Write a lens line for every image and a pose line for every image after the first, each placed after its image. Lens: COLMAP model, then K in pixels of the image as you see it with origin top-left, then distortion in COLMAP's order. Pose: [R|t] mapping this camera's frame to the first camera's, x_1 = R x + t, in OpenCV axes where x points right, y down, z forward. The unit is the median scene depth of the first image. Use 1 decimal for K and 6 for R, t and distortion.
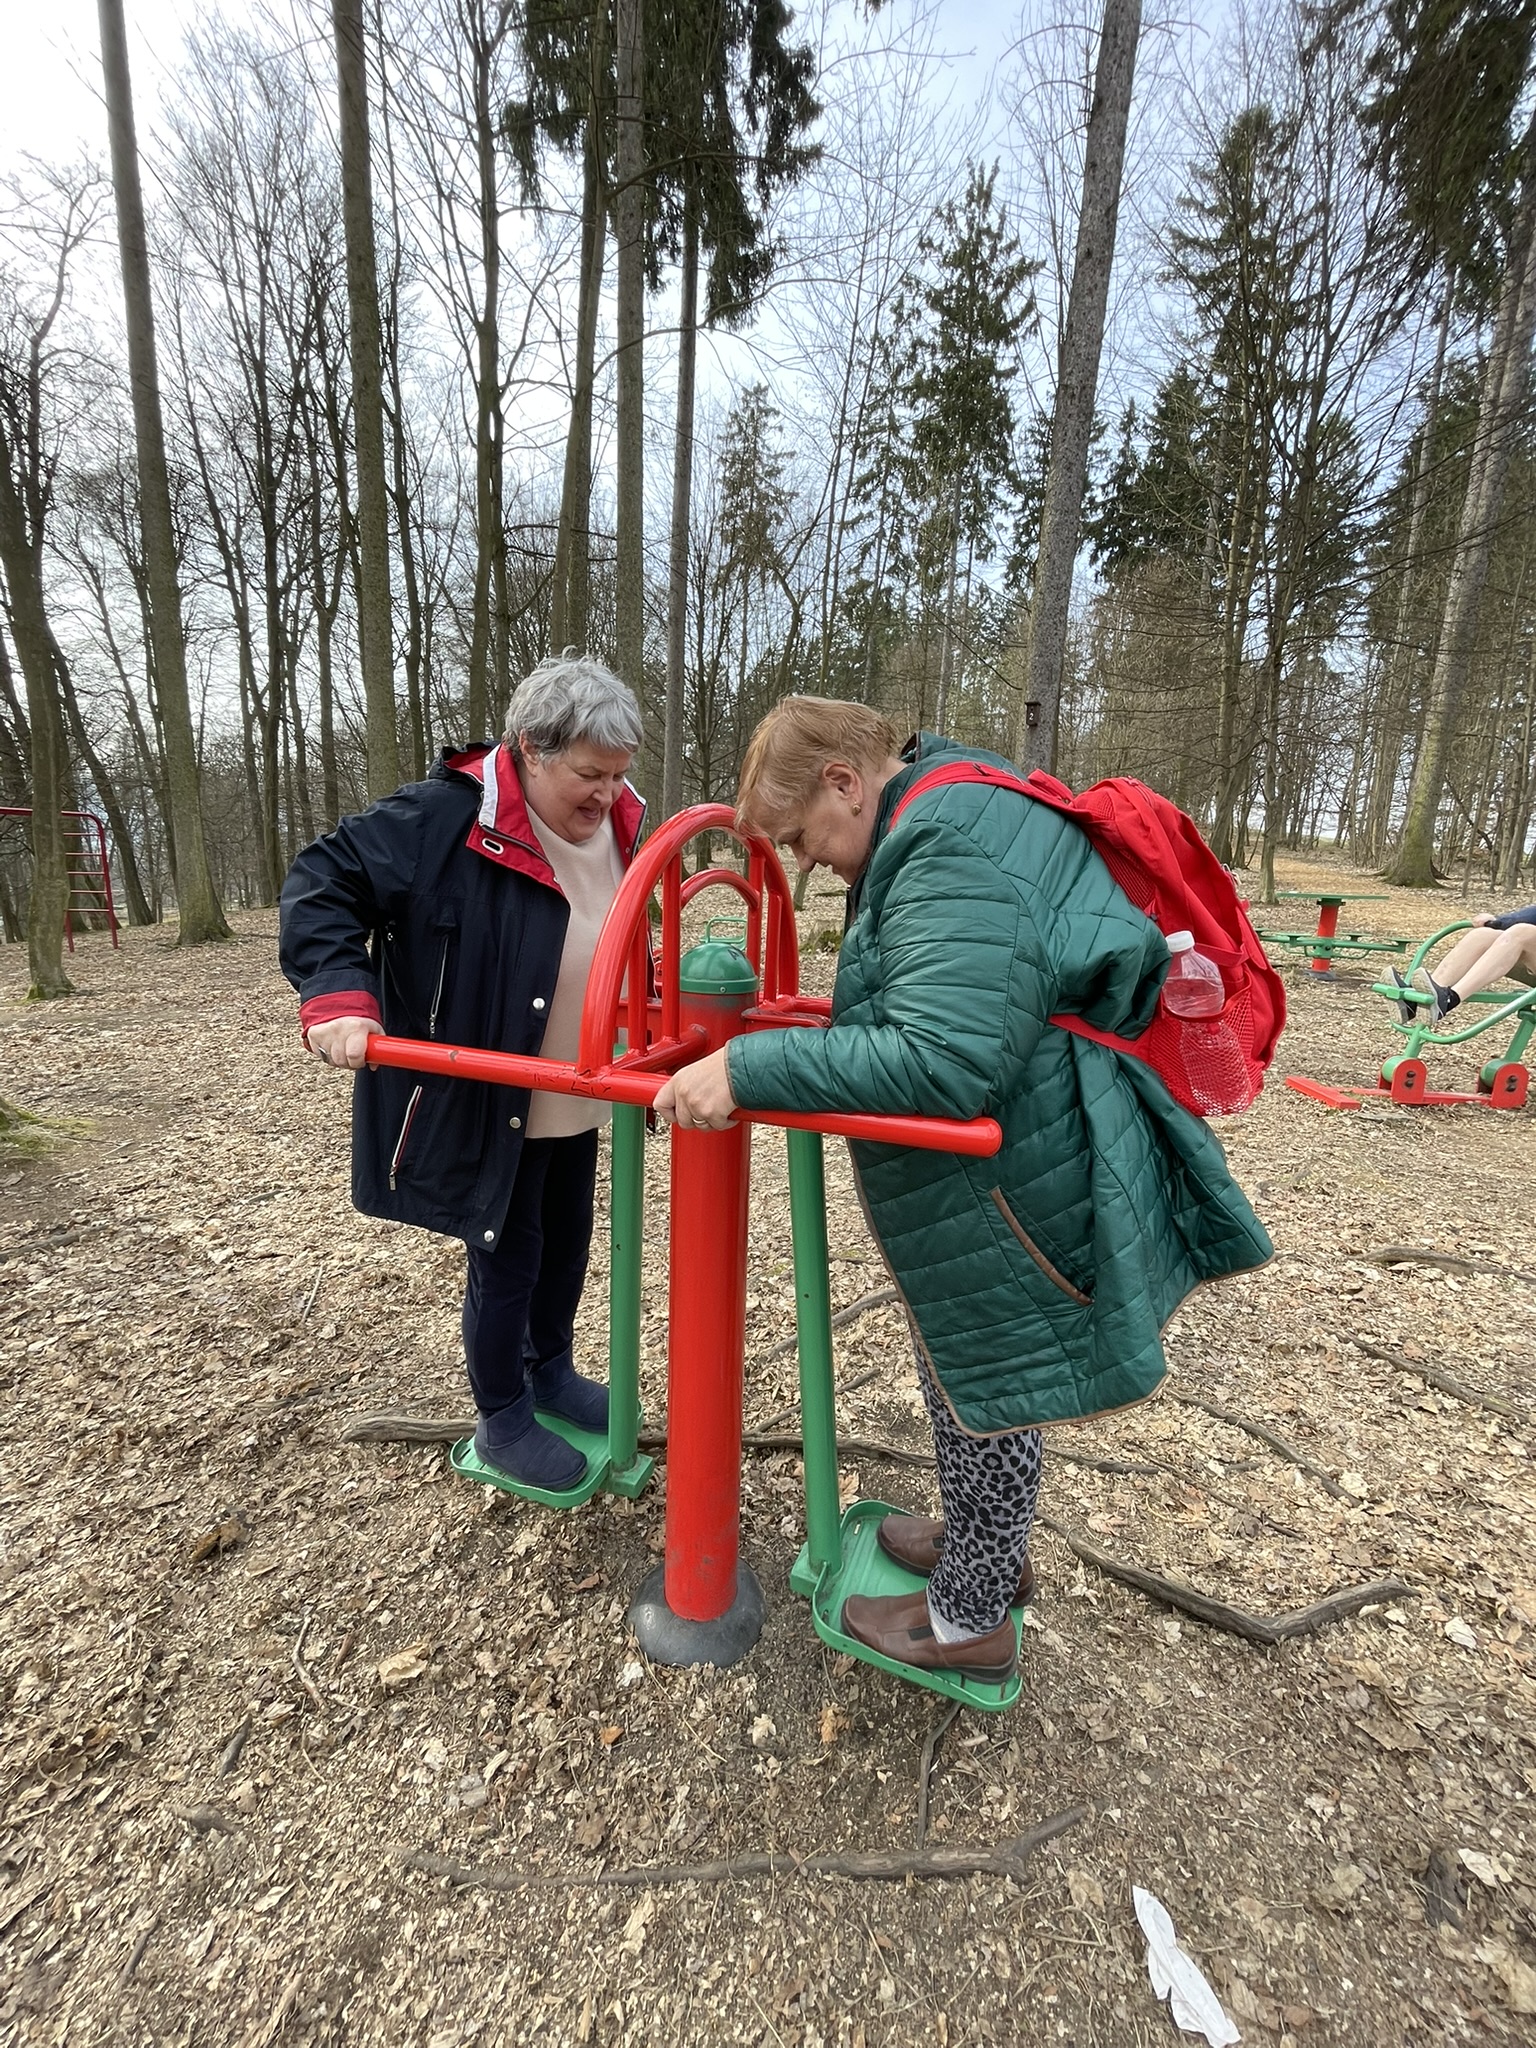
lens RADIAL K [[823.2, 0, 767.2], [0, 823.2, 1014.4], [0, 0, 1]] dist [-0.009335, 0.000403]
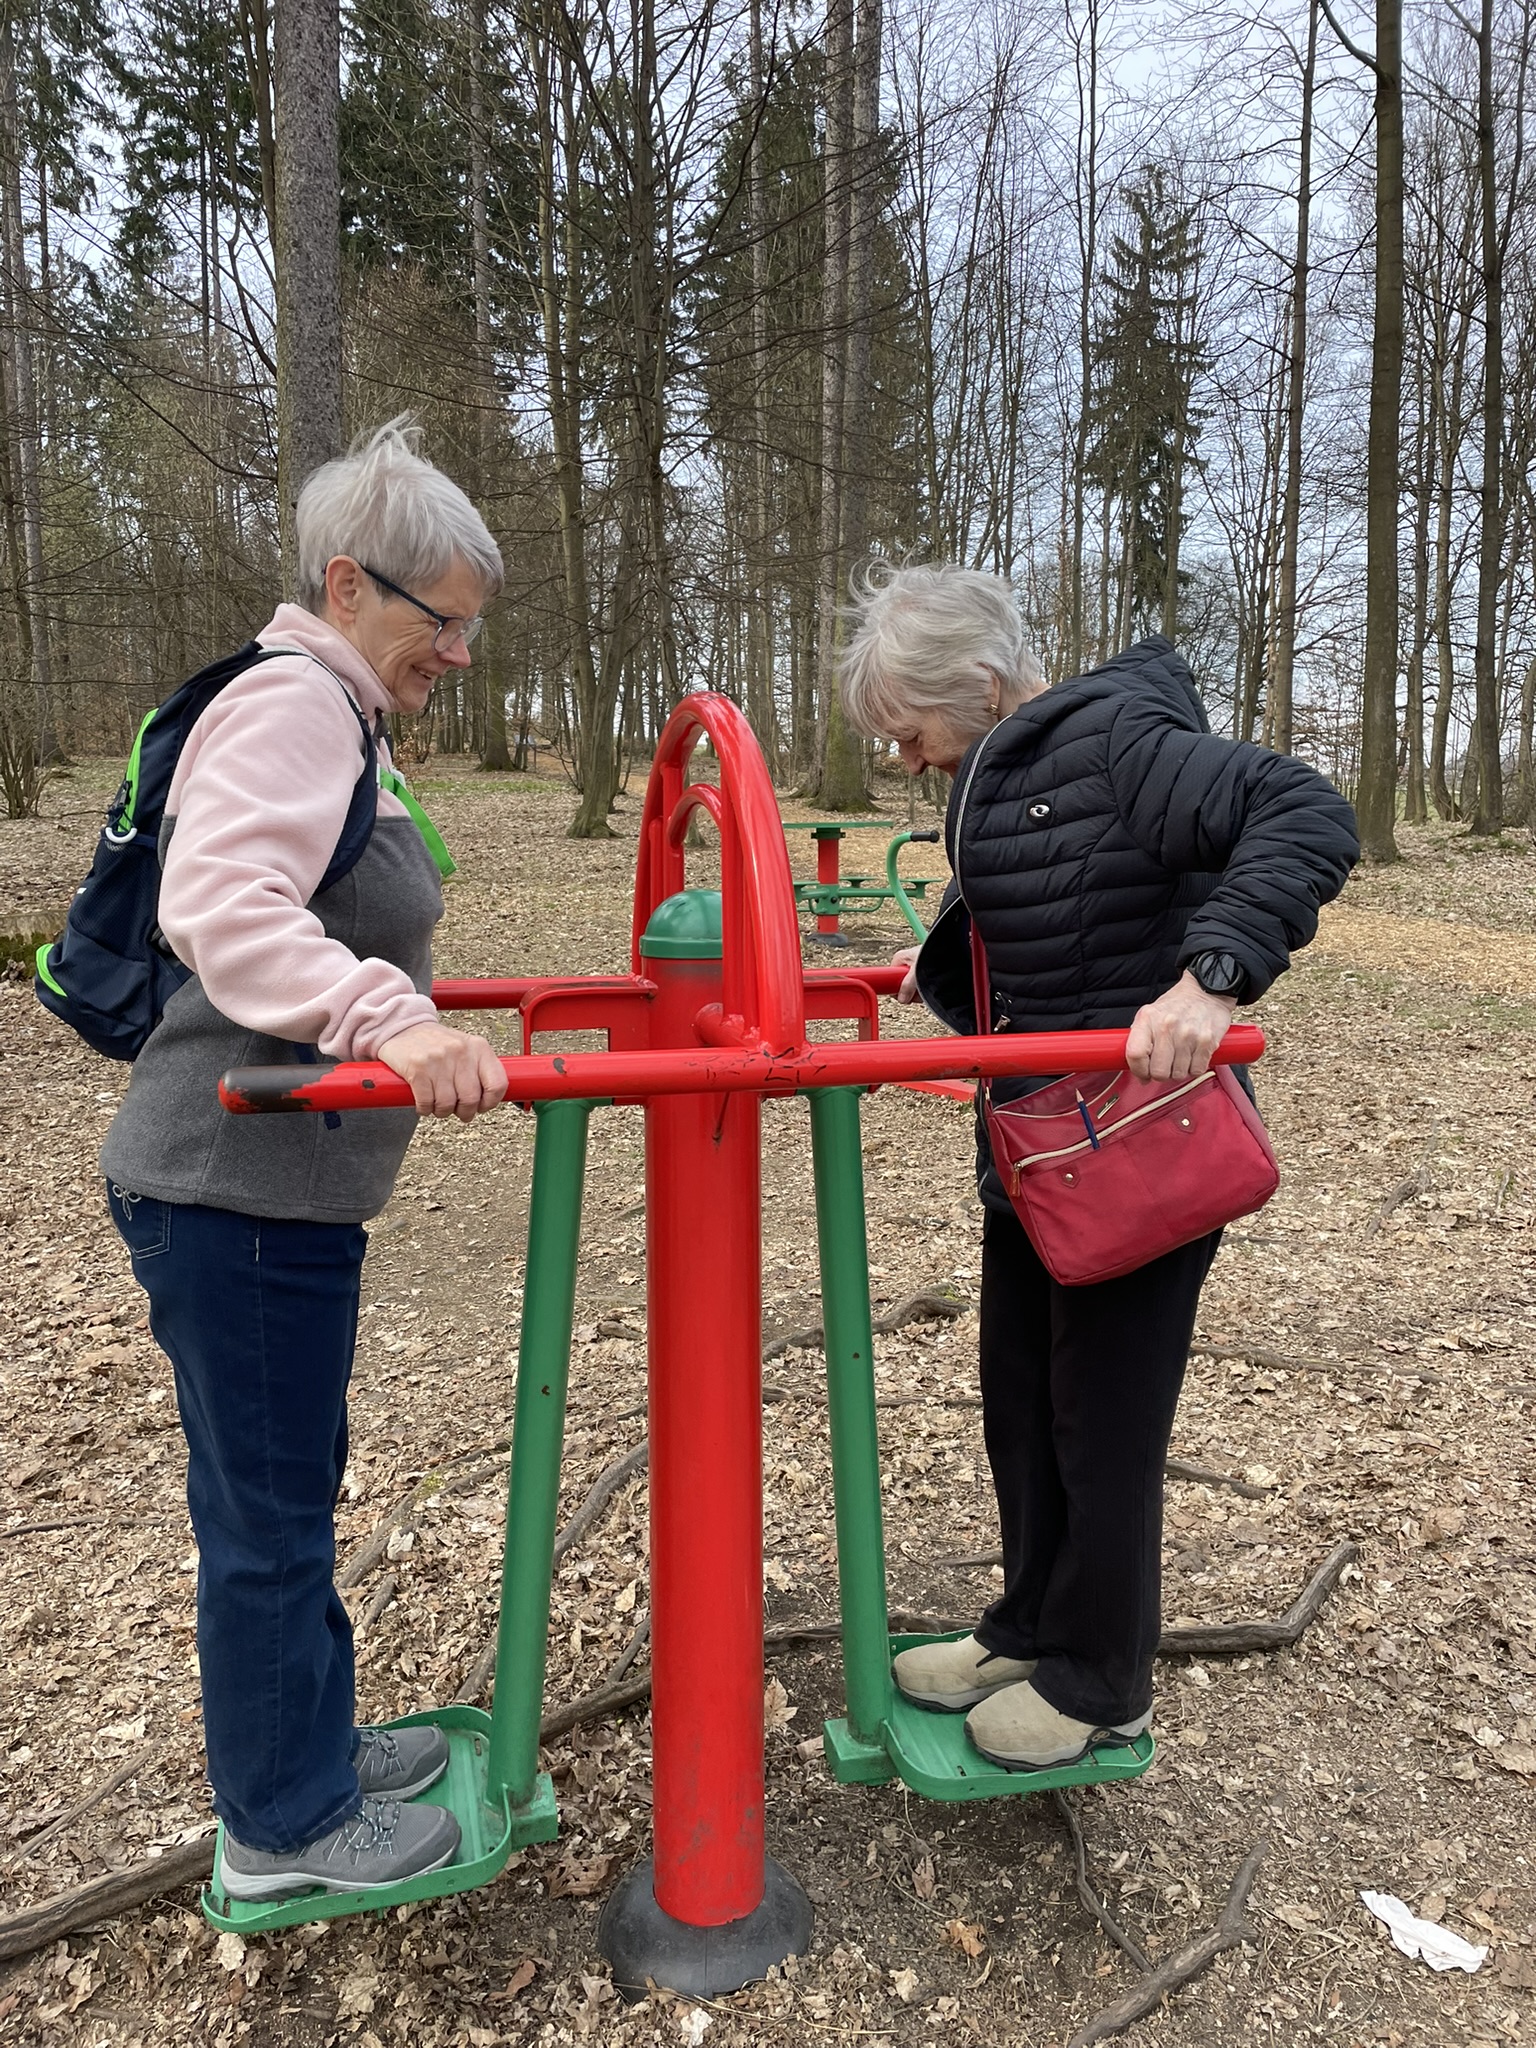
lens RADIAL K [[1547.3, 0, 768.0], [0, 1547.3, 1024.0], [0, 0, 1]] dist [0.068998, -0.096798]
pose [[0.806358, -0.118296, 0.579476, -0.191565], [0.140120, 0.990109, 0.007143, 0.007945], [-0.574589, 0.075436, 0.814958, -0.022488]]
